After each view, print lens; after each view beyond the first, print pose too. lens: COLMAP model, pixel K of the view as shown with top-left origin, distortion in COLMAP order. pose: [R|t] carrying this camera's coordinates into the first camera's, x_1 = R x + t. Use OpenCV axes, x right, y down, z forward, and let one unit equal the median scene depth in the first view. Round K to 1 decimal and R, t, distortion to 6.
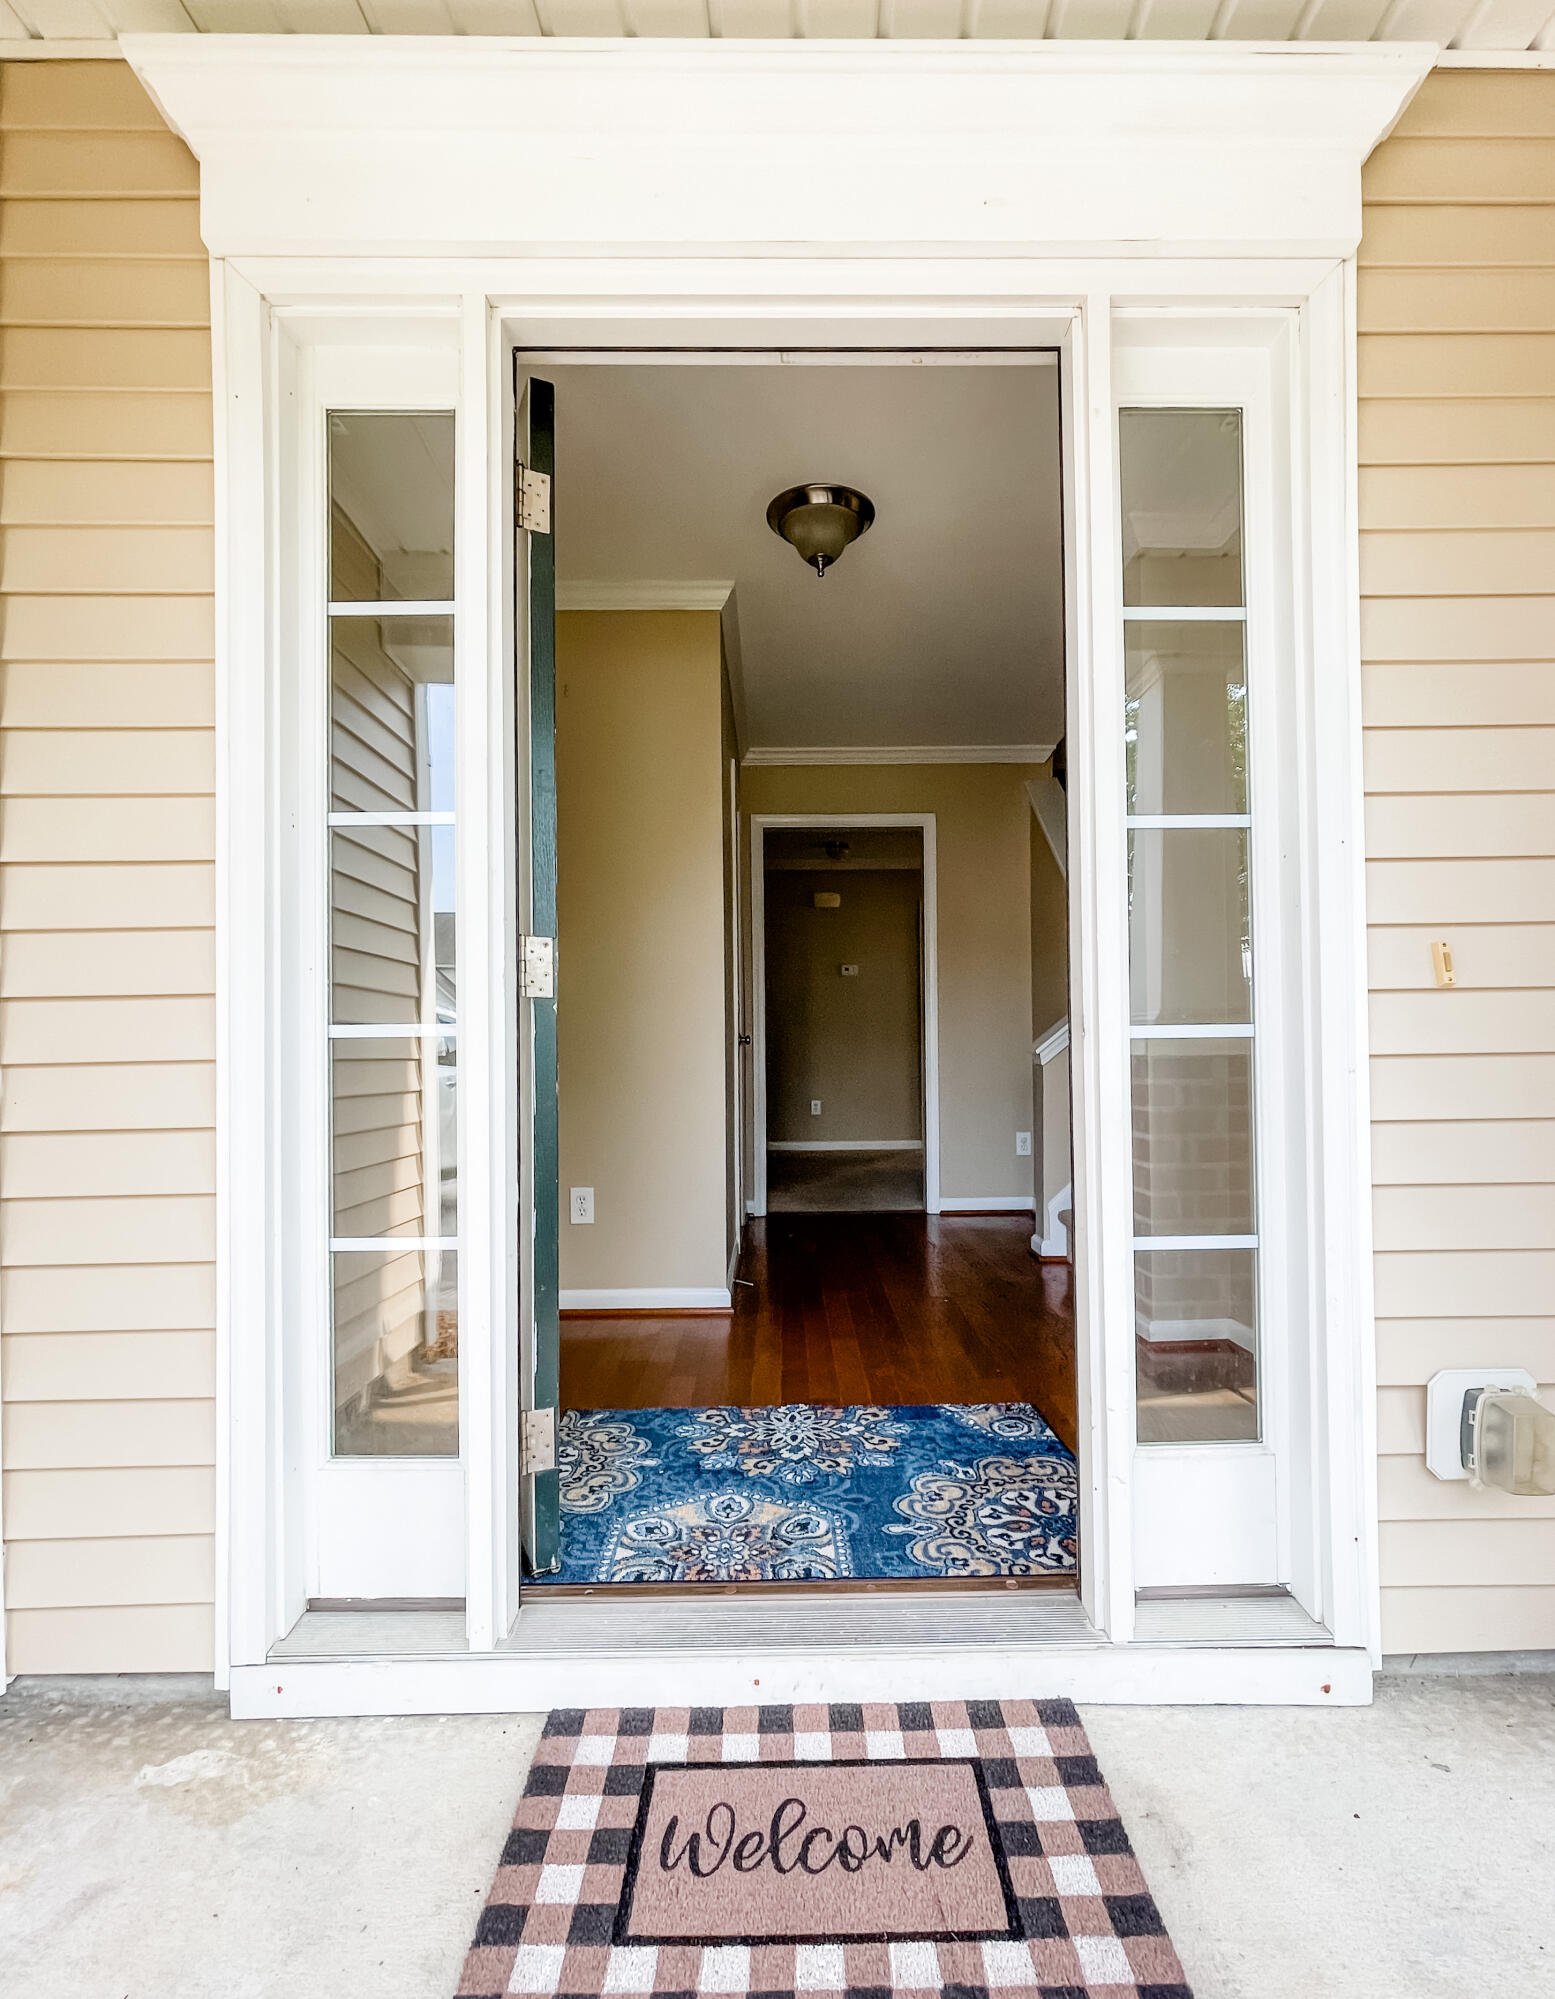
lens RADIAL K [[946.5, 0, 779.0], [0, 946.5, 1019.8], [0, 0, 1]] dist [0.000607, 0.000118]
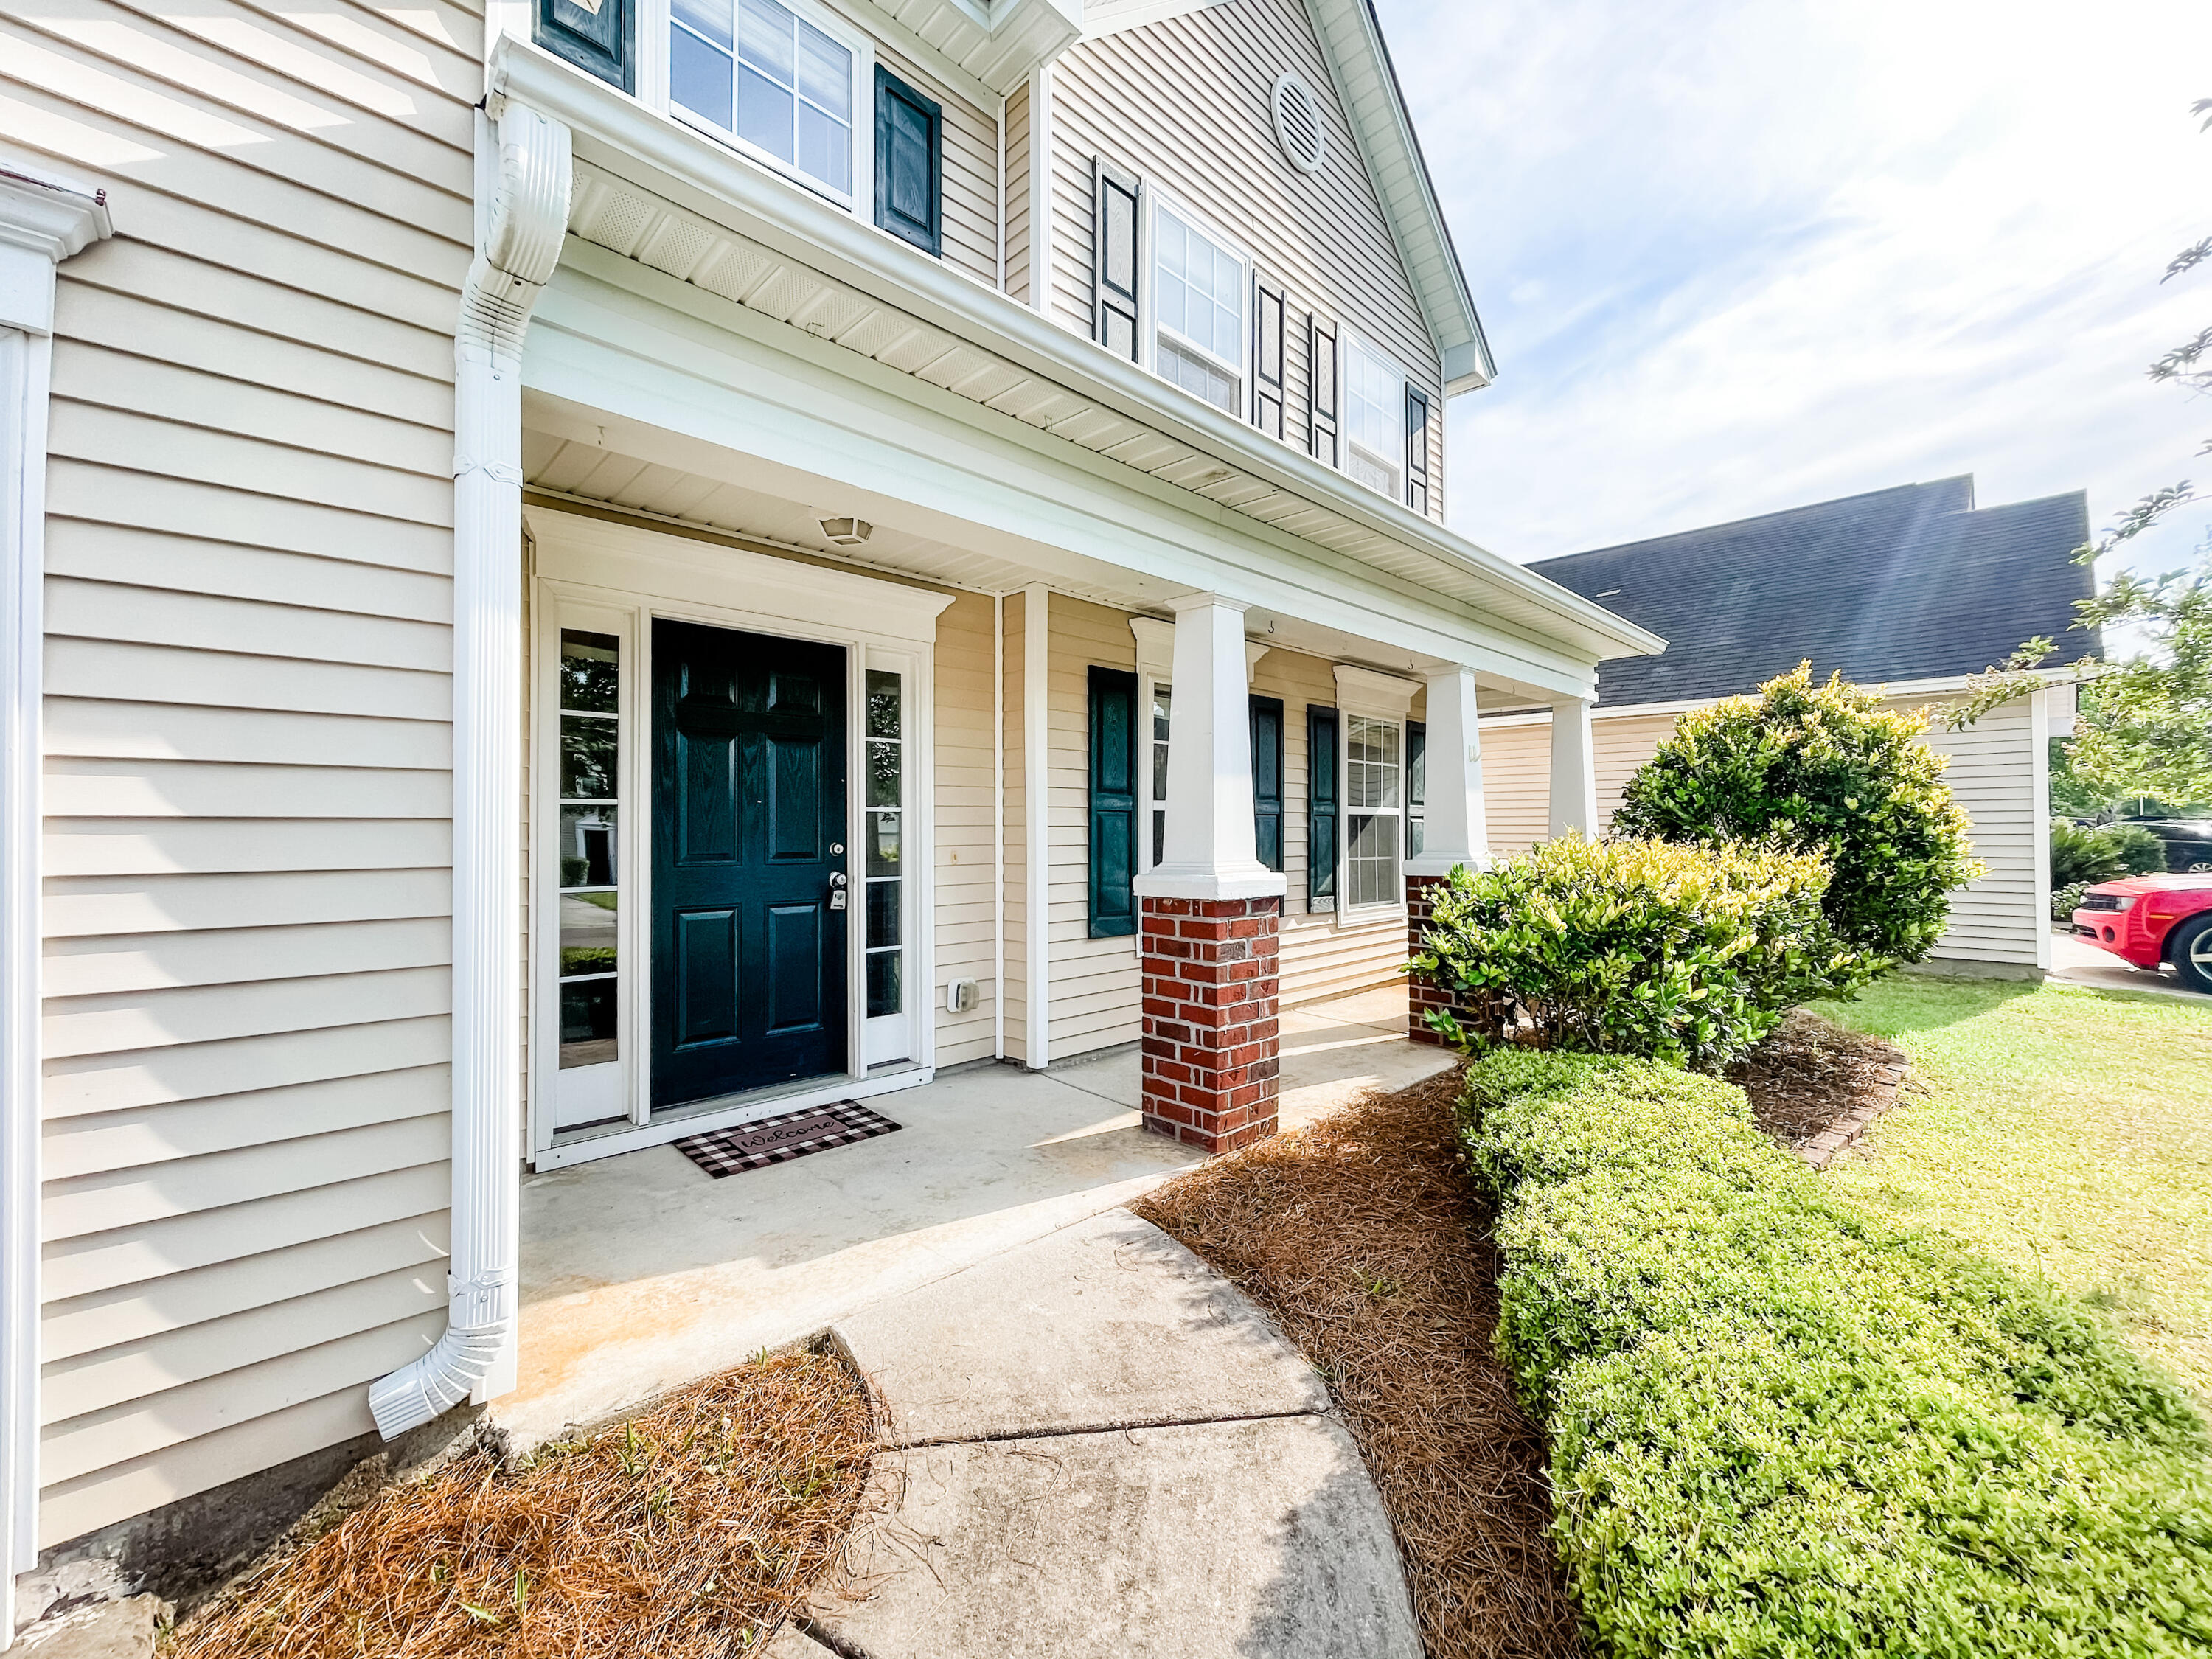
lens RADIAL K [[894.6, 0, 1106.0], [0, 894.6, 829.5], [0, 0, 1]] dist [-0.000005, 0.000093]
pose [[0.722072, 0.006393, 0.691788, -1.103518], [-0.014986, 0.999867, 0.006402, -0.191648], [-0.691656, -0.014990, 0.722072, -1.662717]]
